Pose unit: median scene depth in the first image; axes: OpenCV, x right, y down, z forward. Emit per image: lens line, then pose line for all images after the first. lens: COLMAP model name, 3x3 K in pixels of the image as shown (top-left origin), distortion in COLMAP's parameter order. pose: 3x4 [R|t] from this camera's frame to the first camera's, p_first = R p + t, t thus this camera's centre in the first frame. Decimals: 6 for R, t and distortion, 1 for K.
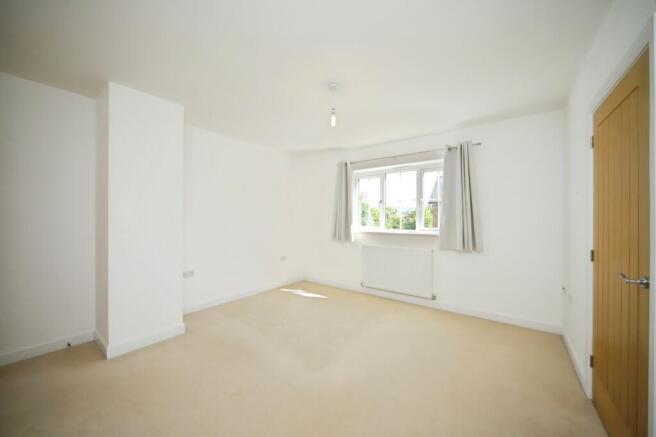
lens RADIAL K [[241.5, 0, 332.2], [0, 241.5, 218.8], [0, 0, 1]] dist [0.000956, 0.000082]
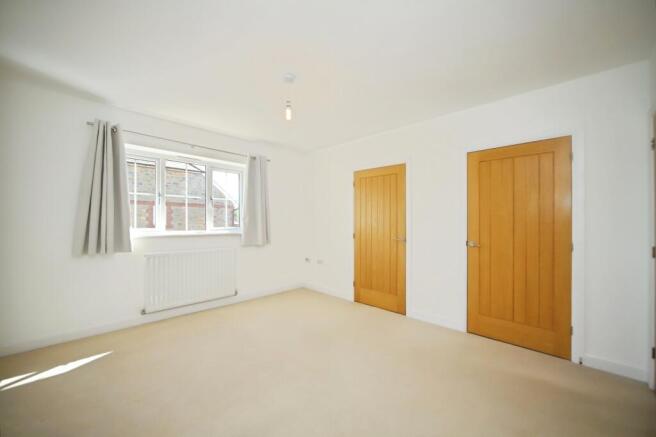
lens RADIAL K [[253.2, 0, 328.6], [0, 253.2, 220.7], [0, 0, 1]] dist [0.000704, -0.000149]
pose [[0.130115, 0.004094, 0.991490, -0.623314], [-0.001531, 0.999991, -0.003928, 0.013980], [-0.991498, -0.001007, 0.130120, 0.454685]]
